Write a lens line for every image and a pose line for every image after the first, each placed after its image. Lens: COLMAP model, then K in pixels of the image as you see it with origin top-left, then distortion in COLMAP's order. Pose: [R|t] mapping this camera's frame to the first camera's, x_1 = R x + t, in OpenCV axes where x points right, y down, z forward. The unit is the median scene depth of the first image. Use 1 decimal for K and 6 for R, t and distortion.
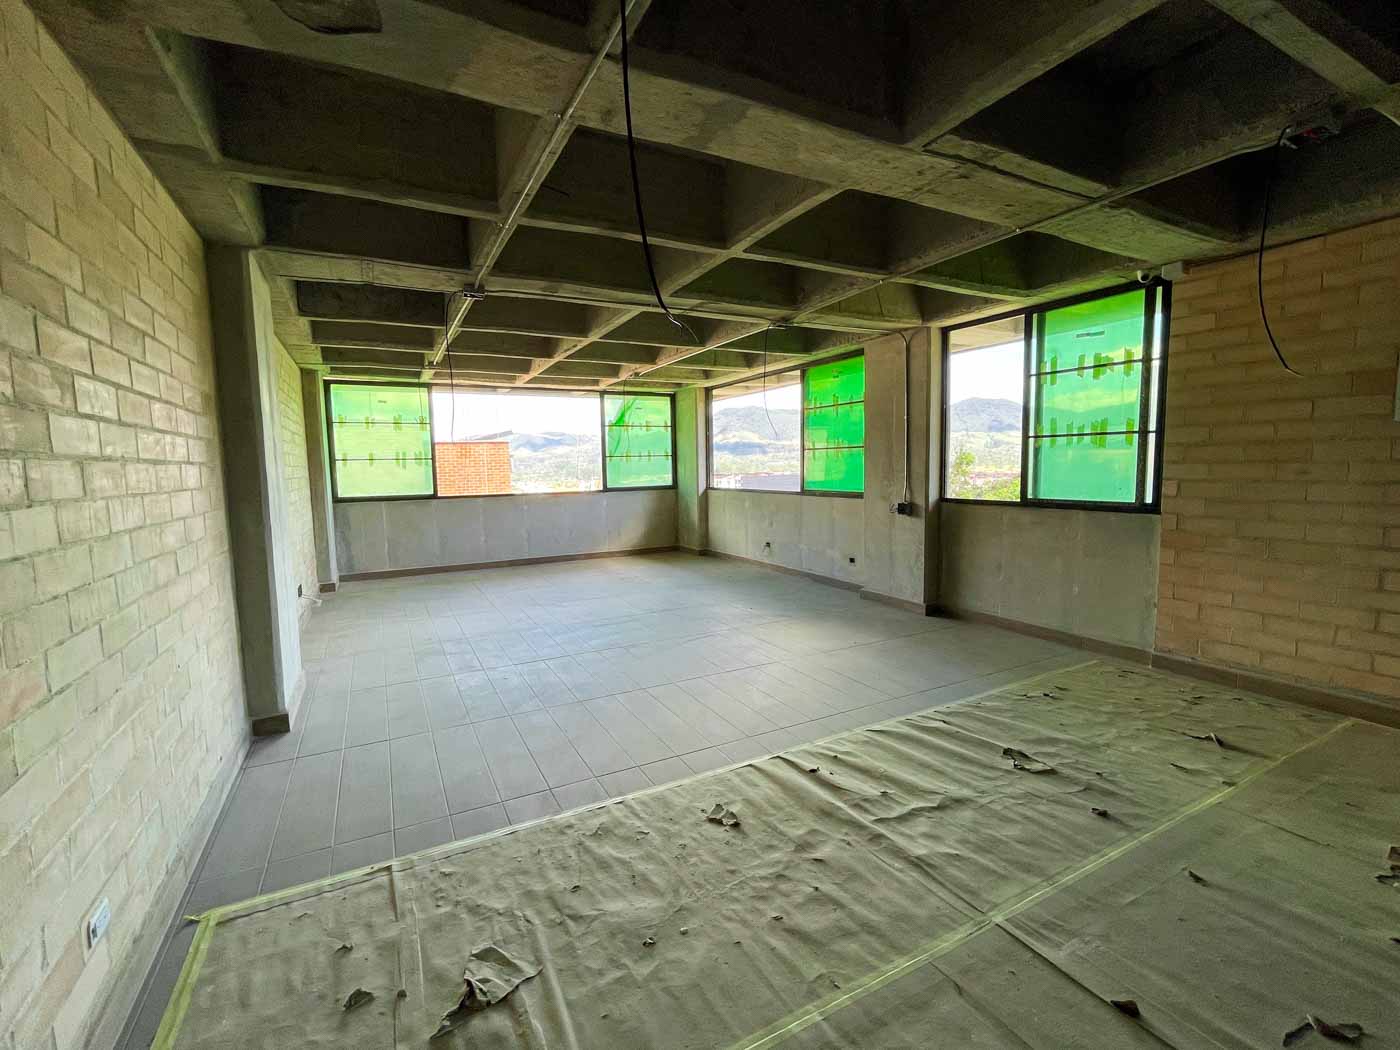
lens RADIAL K [[609.1, 0, 700.0], [0, 609.1, 525.0], [0, 0, 1]] dist [0.002269, -0.001289]
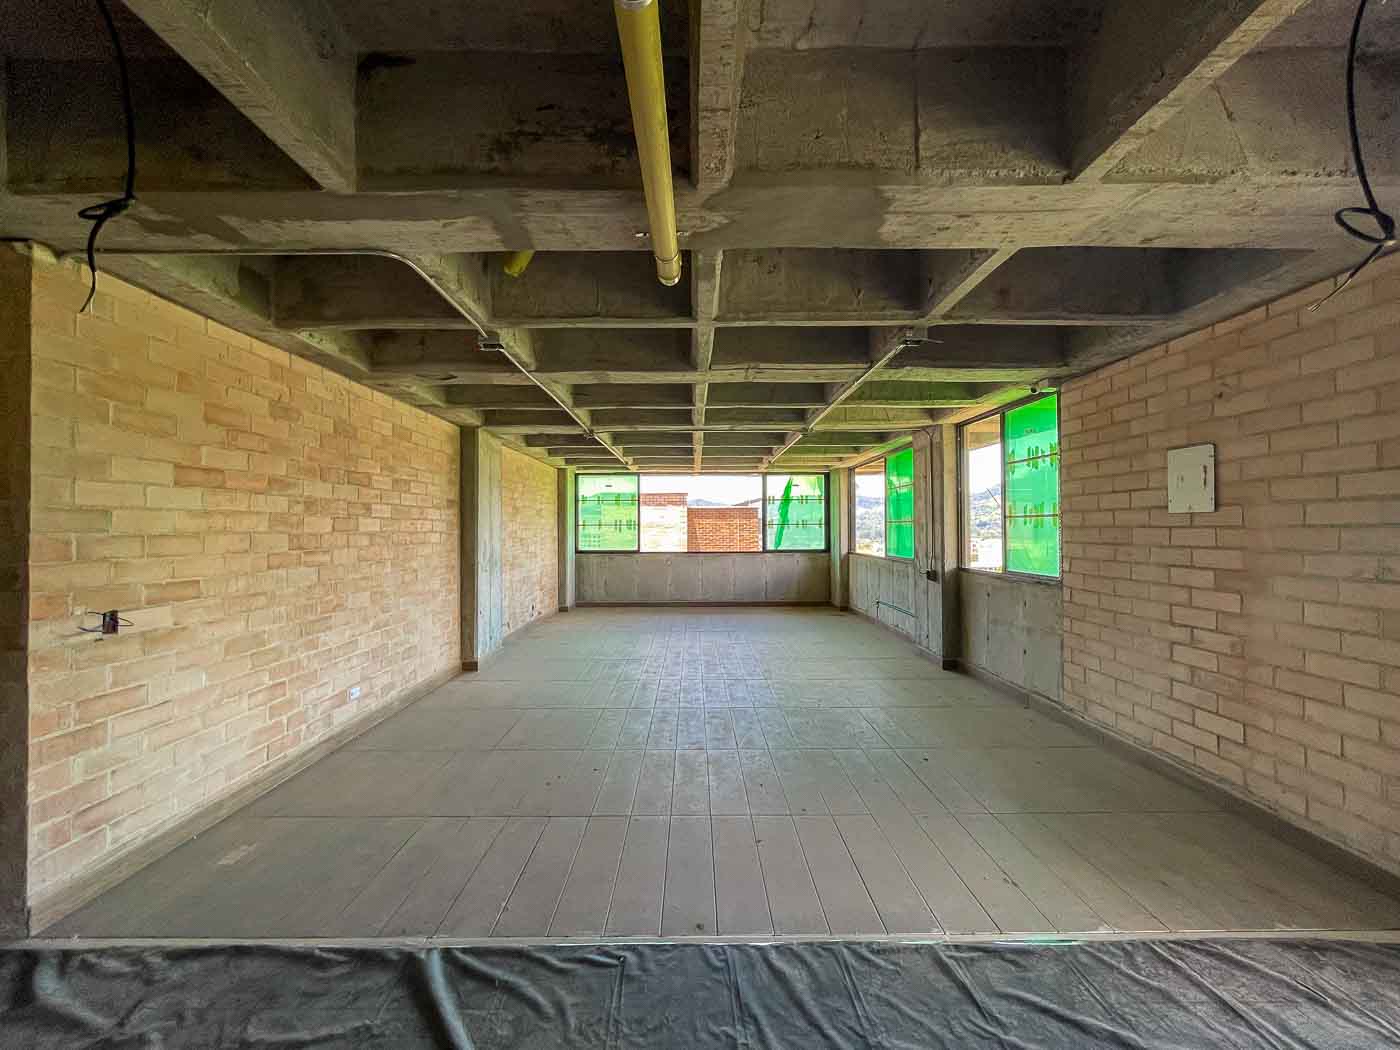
lens RADIAL K [[609.1, 0, 700.0], [0, 609.1, 525.0], [0, 0, 1]] dist [0.002269, -0.001289]
pose [[0.883970, 0.014172, -0.467328, 0.395370], [-0.060757, 0.994547, -0.084764, 0.001758], [0.463578, 0.103323, 0.880011, -0.191020]]
